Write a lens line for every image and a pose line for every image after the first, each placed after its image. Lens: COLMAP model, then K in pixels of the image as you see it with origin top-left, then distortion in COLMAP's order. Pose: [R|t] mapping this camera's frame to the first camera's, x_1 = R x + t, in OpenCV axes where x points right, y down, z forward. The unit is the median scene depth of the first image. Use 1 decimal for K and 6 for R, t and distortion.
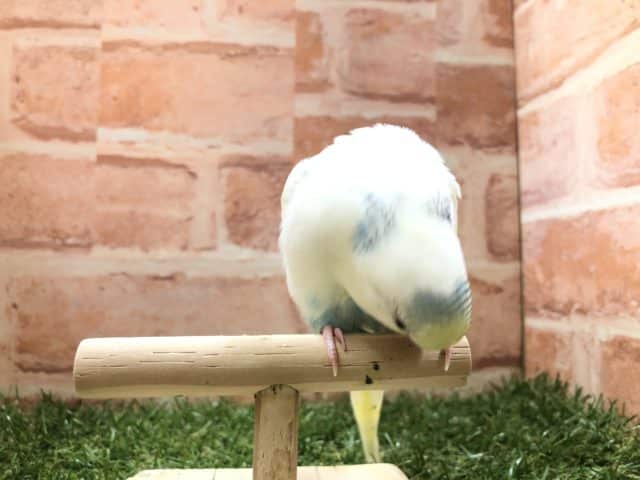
lens RADIAL K [[562.7, 0, 325.2], [0, 562.7, 232.5], [0, 0, 1]] dist [-0.025669, 0.021314]
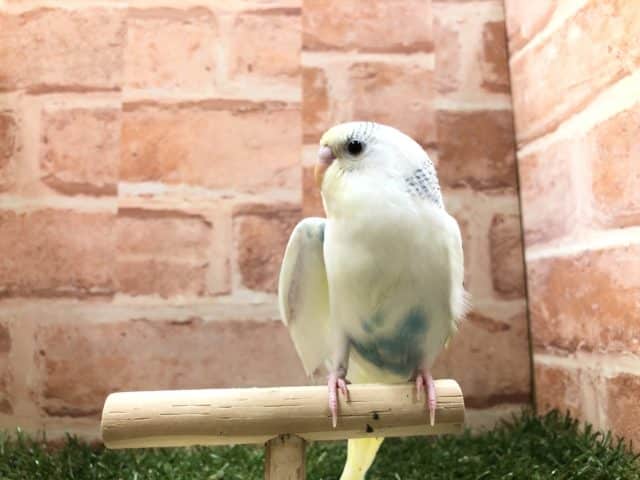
lens RADIAL K [[562.7, 0, 319.2], [0, 562.7, 227.2], [0, 0, 1]] dist [-0.025669, 0.021314]
pose [[0.998893, -0.027014, -0.038508, 0.014294], [0.024597, 0.997777, -0.061934, -0.026301], [0.040095, 0.060918, 0.997337, -0.046667]]
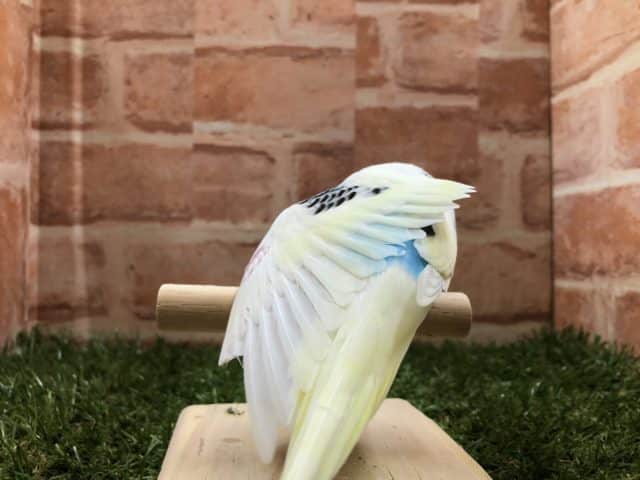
lens RADIAL K [[562.7, 0, 322.9], [0, 562.7, 235.5], [0, 0, 1]] dist [-0.025669, 0.021314]
pose [[0.996927, -0.001844, -0.078317, -0.032547], [0.006144, 0.998484, 0.054691, -0.005285], [0.078097, -0.055004, 0.995427, -0.198685]]
